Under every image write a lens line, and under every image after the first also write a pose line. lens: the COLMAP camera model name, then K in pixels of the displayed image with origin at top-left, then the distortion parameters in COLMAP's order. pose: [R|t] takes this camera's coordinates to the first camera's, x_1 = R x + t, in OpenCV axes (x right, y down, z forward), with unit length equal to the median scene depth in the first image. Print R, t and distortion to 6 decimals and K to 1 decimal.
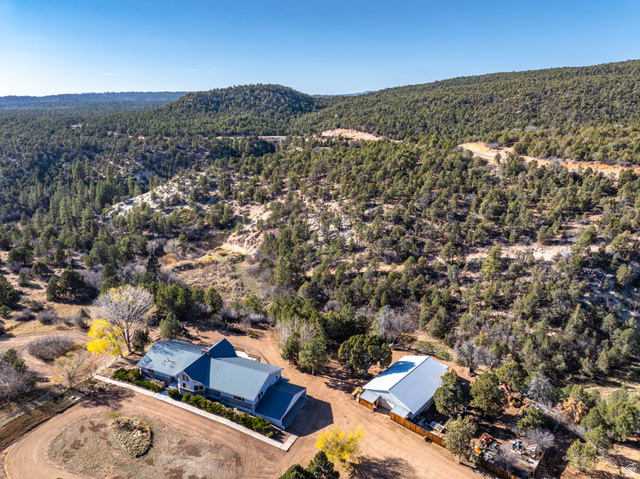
lens RADIAL K [[456.6, 0, 324.9], [0, 456.6, 238.4], [0, 0, 1]] dist [-0.032573, -0.010803]
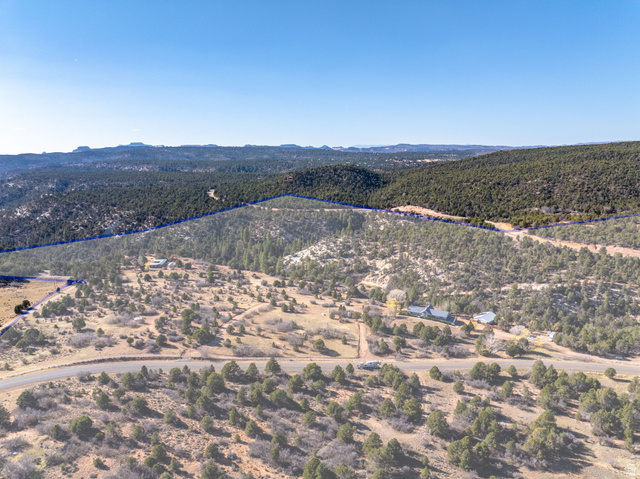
lens RADIAL K [[456.6, 0, 322.7], [0, 456.6, 238.8], [0, 0, 1]] dist [-0.032573, -0.010803]
pose [[0.997397, 0.018887, -0.069585, -0.313889], [-0.025819, 0.994640, -0.100119, 0.036083], [0.067321, 0.101655, 0.992539, -0.983736]]
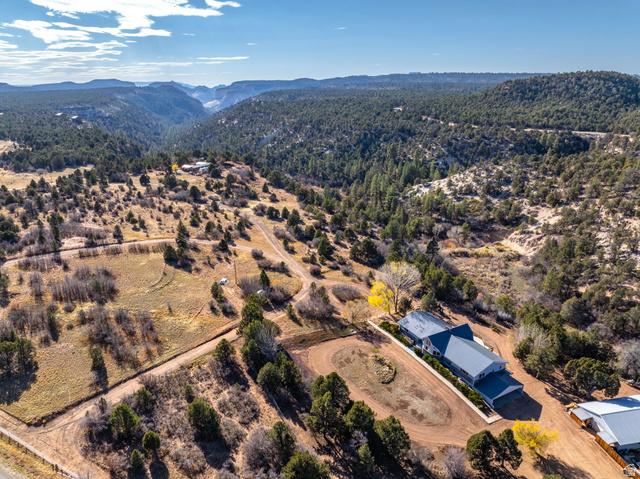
lens RADIAL K [[456.6, 0, 318.9], [0, 456.6, 240.6], [0, 0, 1]] dist [-0.032573, -0.010803]
pose [[0.789762, 0.202994, -0.578852, 0.049654], [-0.176719, 0.978942, 0.102191, -0.020188], [0.587407, 0.021588, 0.809004, -0.087677]]
